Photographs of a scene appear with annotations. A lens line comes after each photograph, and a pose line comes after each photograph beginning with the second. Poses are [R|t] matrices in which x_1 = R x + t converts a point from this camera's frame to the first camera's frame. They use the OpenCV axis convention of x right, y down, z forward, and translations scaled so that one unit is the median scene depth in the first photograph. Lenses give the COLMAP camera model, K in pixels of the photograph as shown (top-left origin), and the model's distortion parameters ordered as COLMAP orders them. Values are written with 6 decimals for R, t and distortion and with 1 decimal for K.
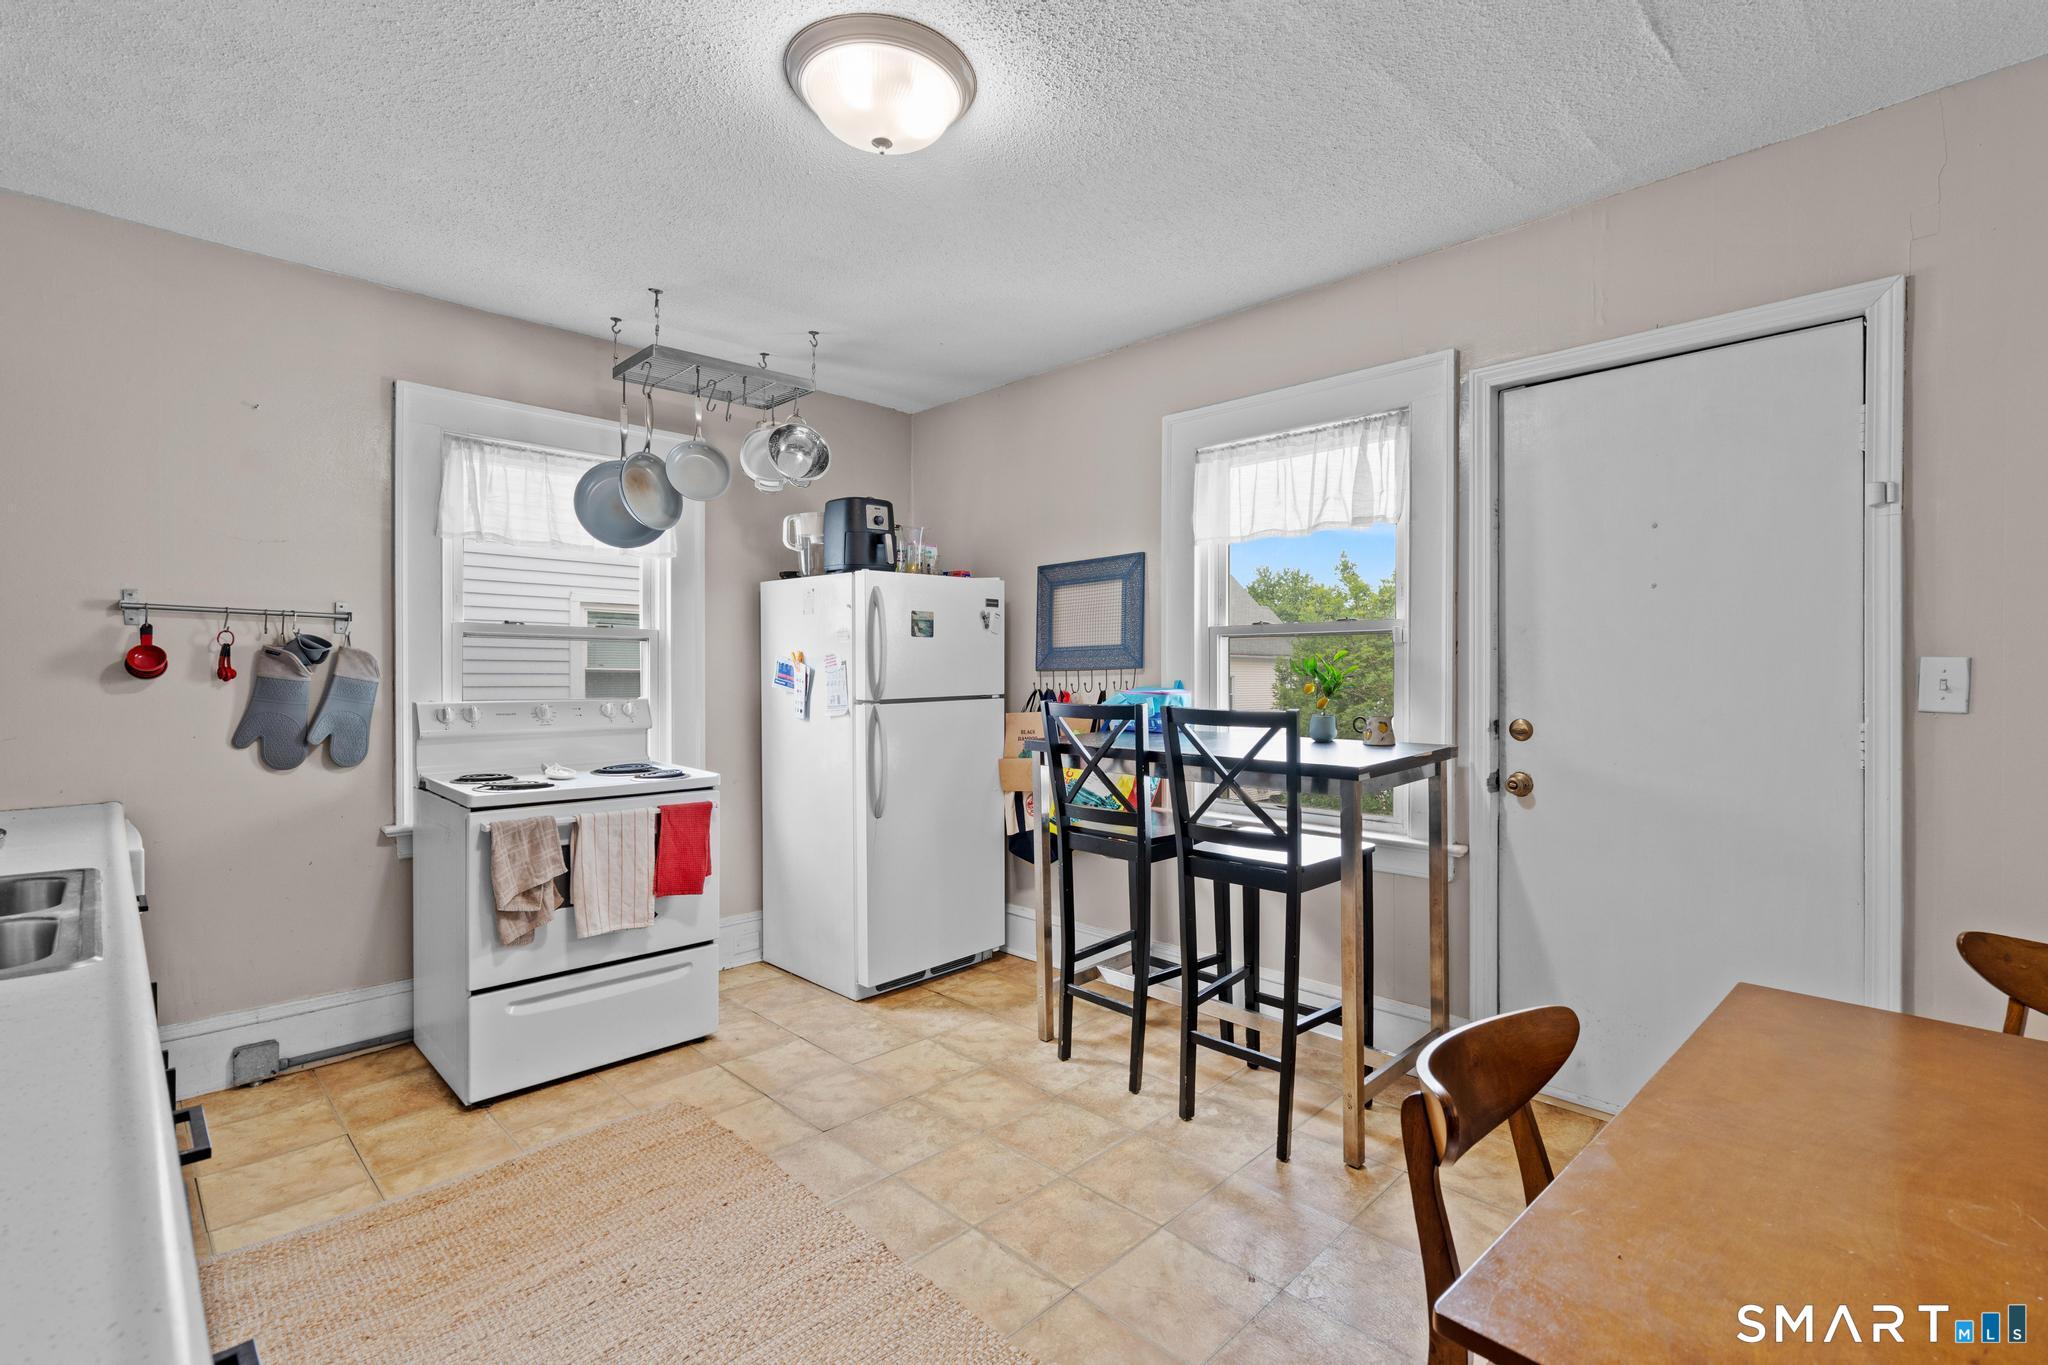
lens RADIAL K [[926.0, 0, 1018.9], [0, 926.0, 681.0], [0, 0, 1]] dist [-0.003601, 0.000937]
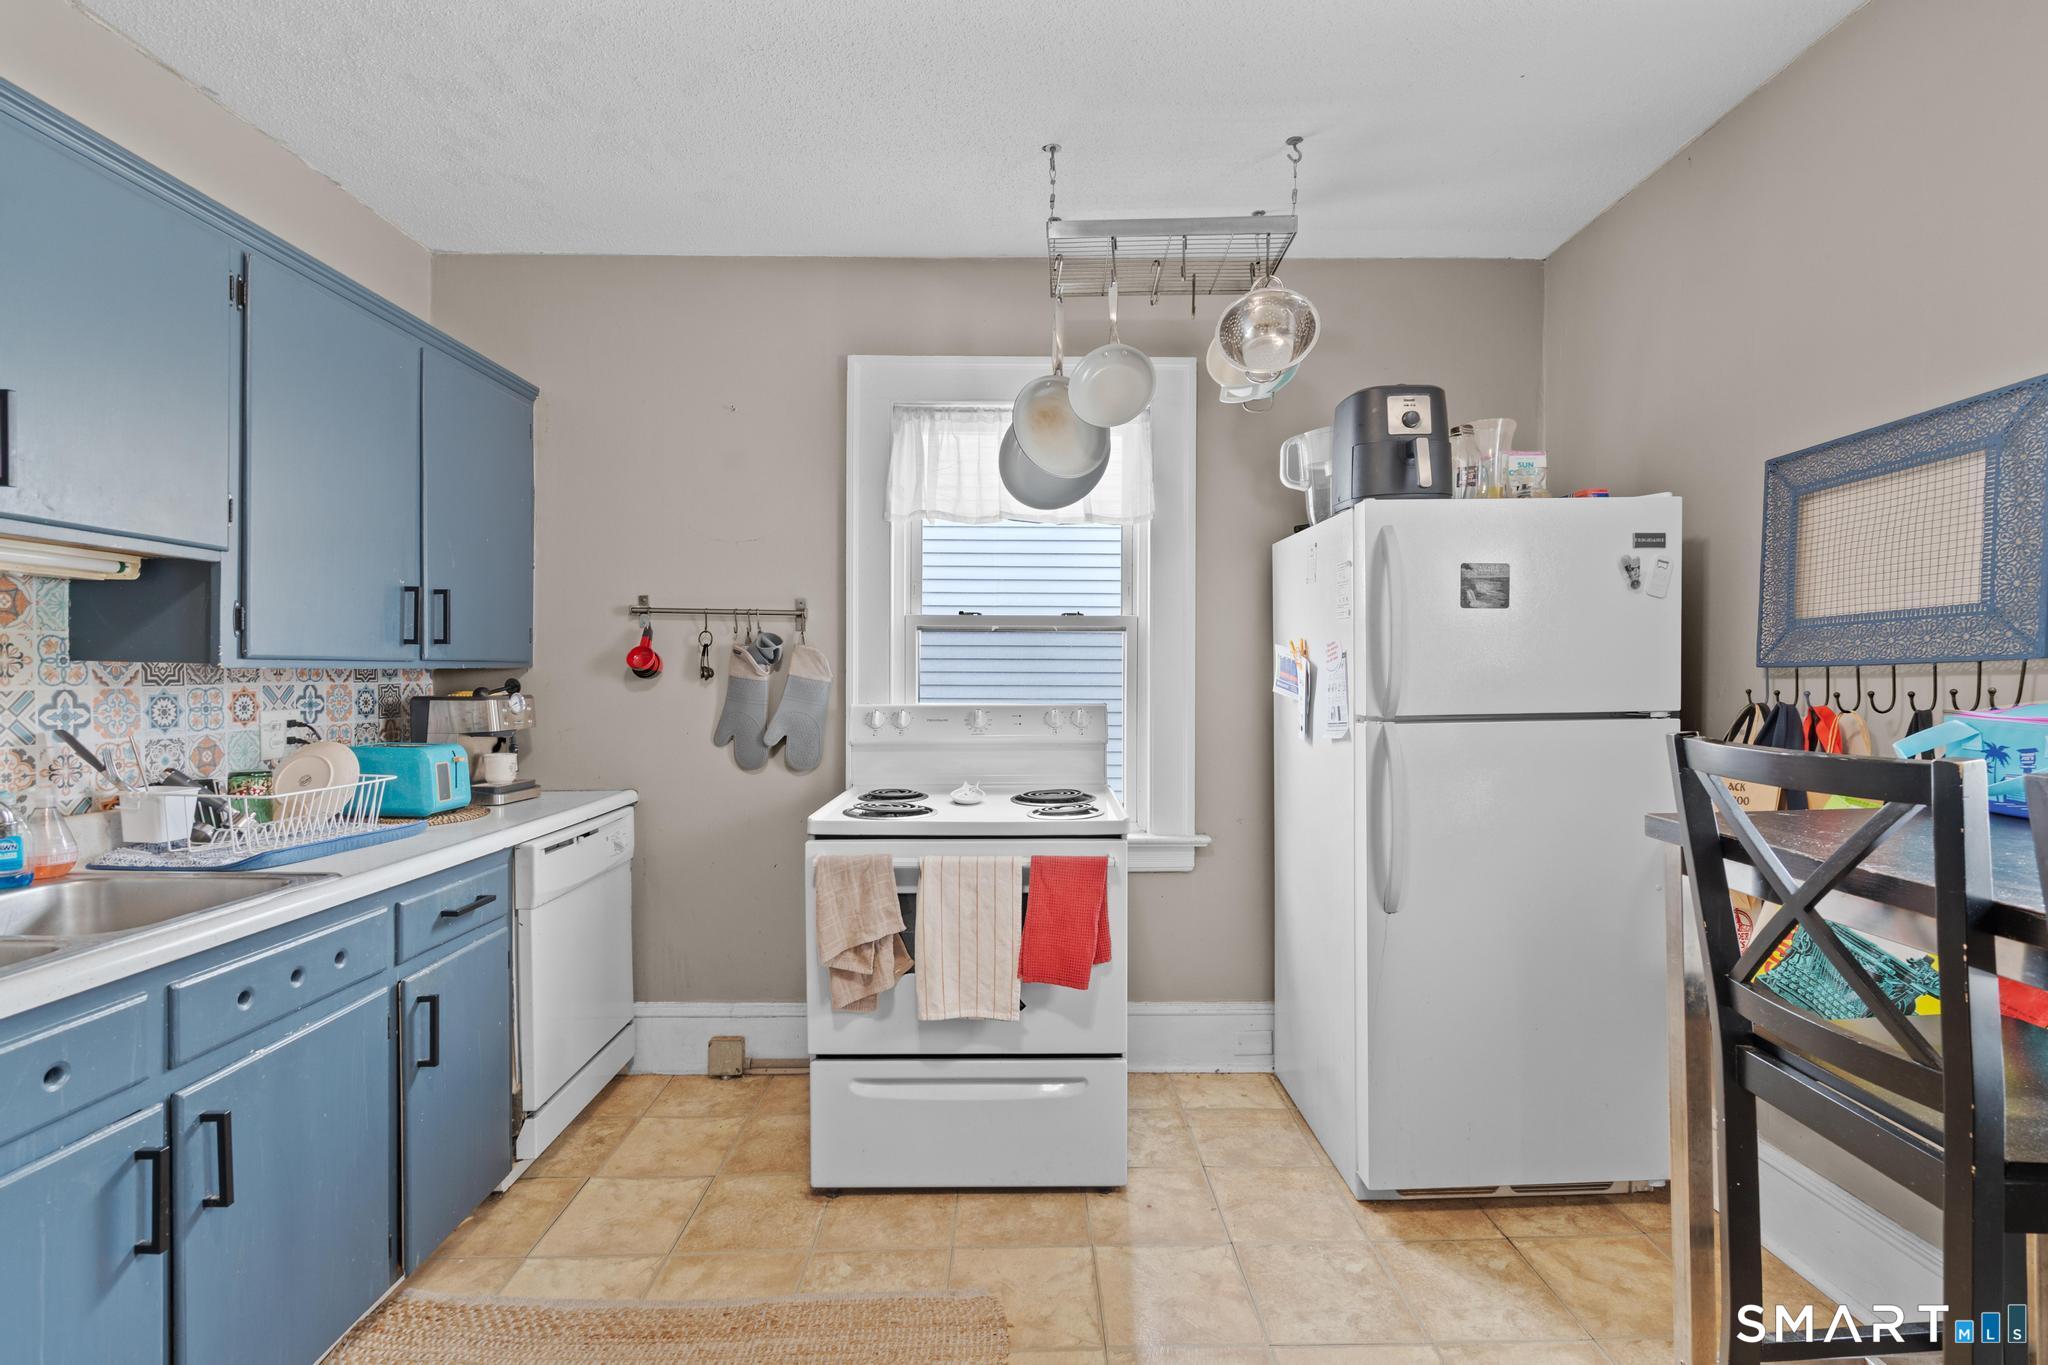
lens RADIAL K [[926.0, 0, 1034.9], [0, 926.0, 686.3], [0, 0, 1]] dist [-0.003601, 0.000937]
pose [[0.720237, 0.009433, -0.693664, 0.110512], [-0.004563, 0.999950, 0.008860, -0.003637], [0.693714, -0.003216, 0.720244, 0.470772]]
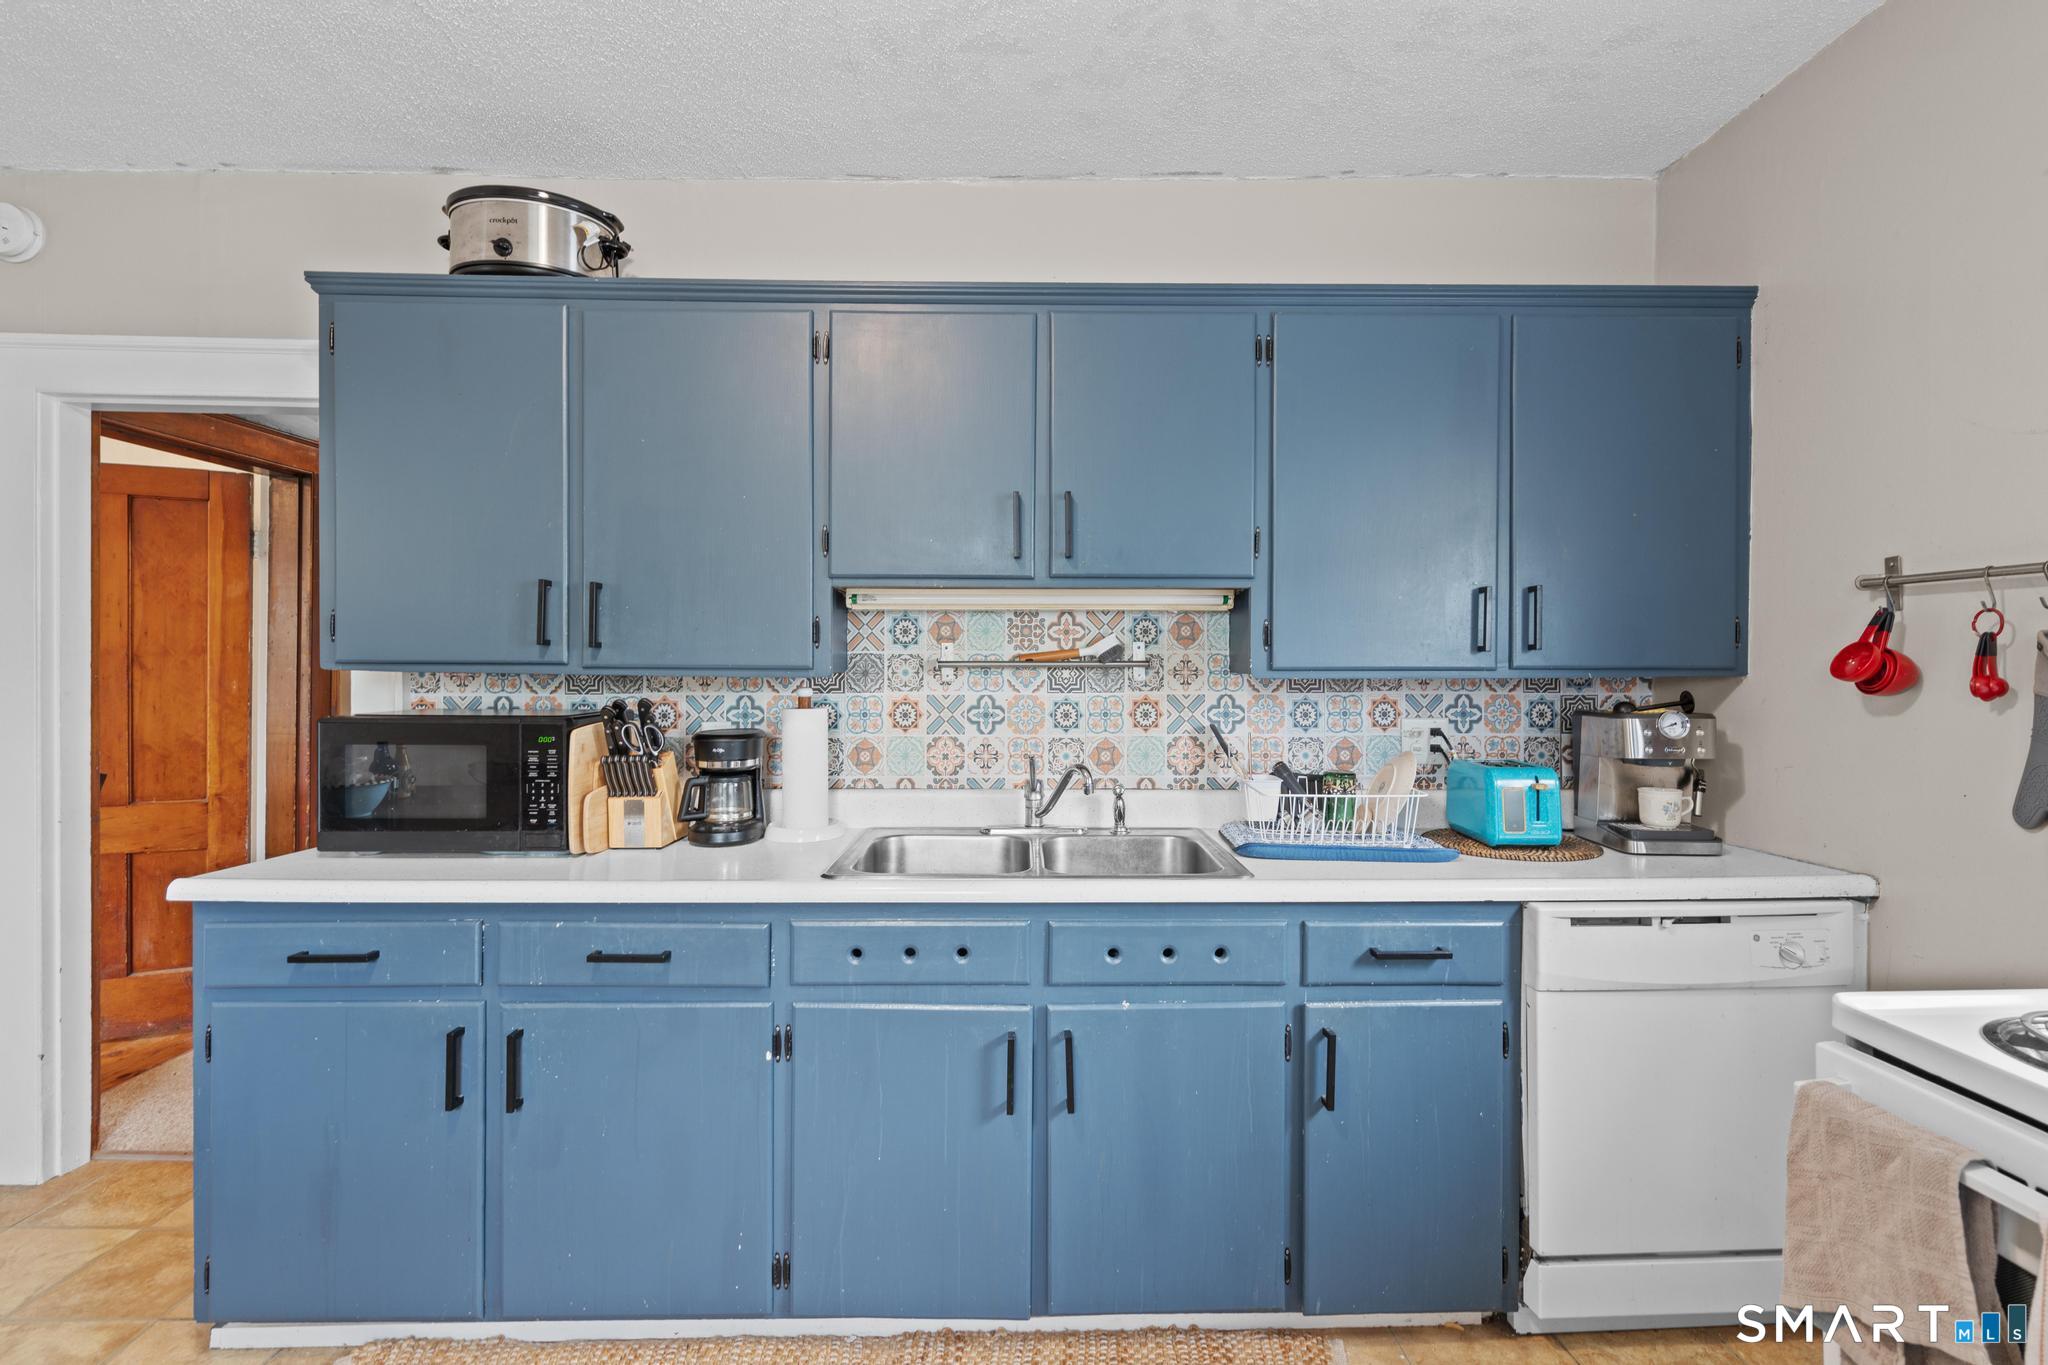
lens RADIAL K [[926.0, 0, 1024.6], [0, 926.0, 670.9], [0, 0, 1]] dist [-0.003601, 0.000937]
pose [[-0.688705, -0.004584, -0.725027, -0.055989], [-0.007285, 0.999973, 0.000597, -0.012638], [0.725005, 0.005693, -0.688720, 0.884475]]
